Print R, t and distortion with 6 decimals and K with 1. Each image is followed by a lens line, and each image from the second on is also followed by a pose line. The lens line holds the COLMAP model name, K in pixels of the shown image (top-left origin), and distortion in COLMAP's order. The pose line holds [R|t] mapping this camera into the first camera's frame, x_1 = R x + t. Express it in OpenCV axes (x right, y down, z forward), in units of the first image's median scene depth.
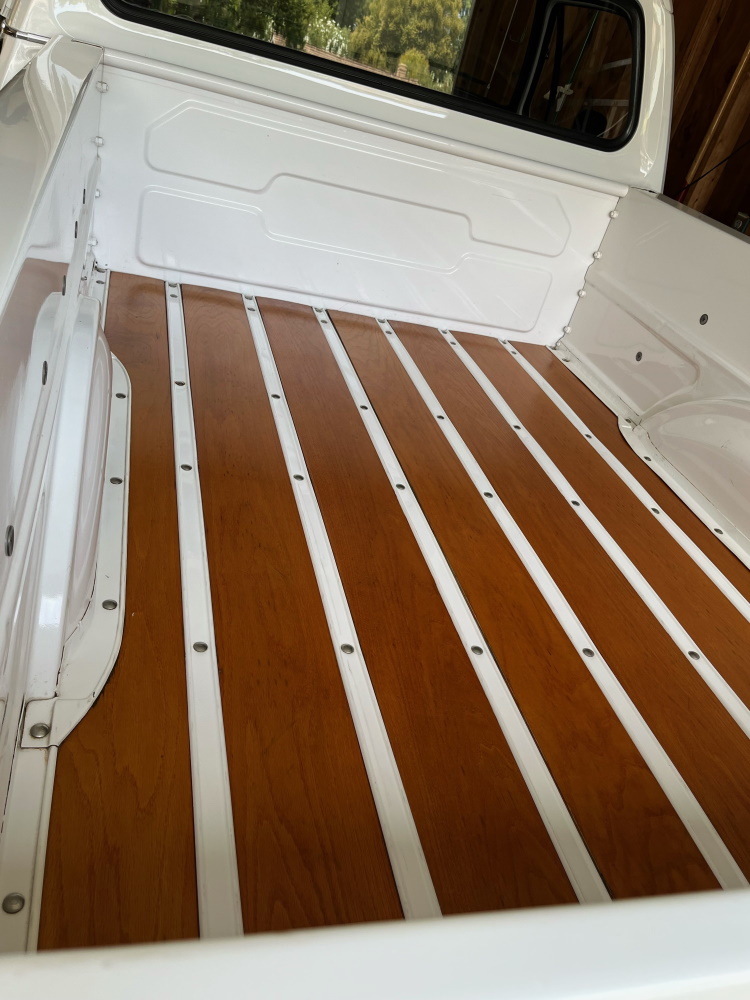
lens RADIAL K [[795.1, 0, 375.0], [0, 795.1, 500.0], [0, 0, 1]] dist [0.047260, -0.092324]
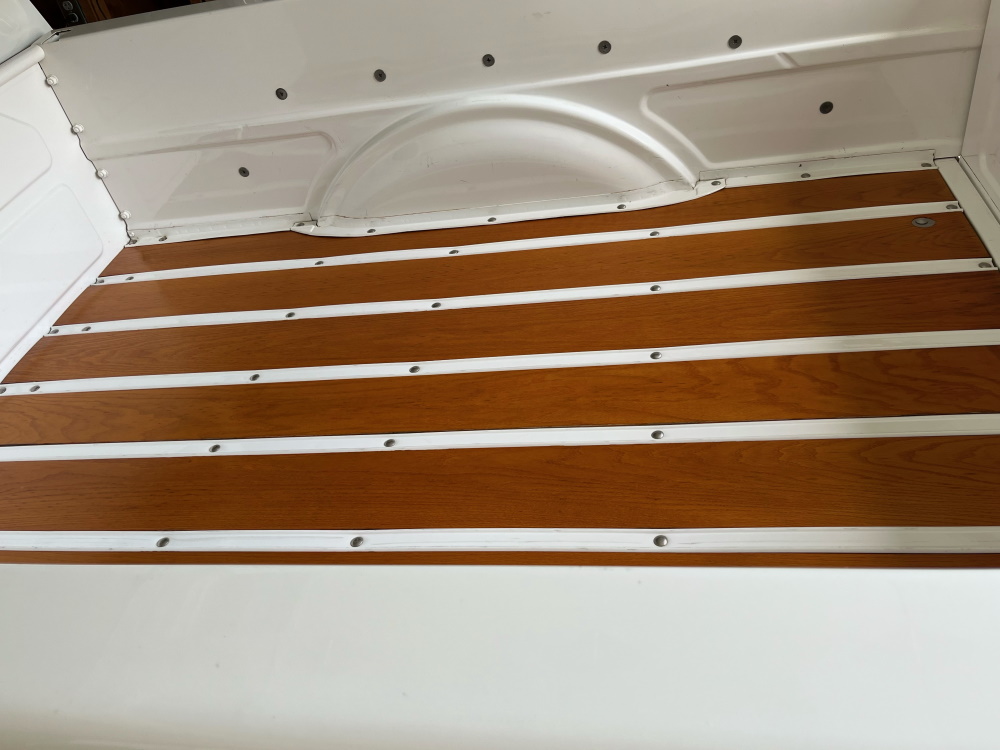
lens RADIAL K [[795.1, 0, 487.8], [0, 795.1, 380.7], [0, 0, 1]] dist [0.047260, -0.092324]
pose [[0.301535, -0.819533, 0.487280, -0.244519], [0.701288, 0.536882, 0.468992, -0.311078], [-0.645966, 0.200306, 0.736617, 0.218266]]
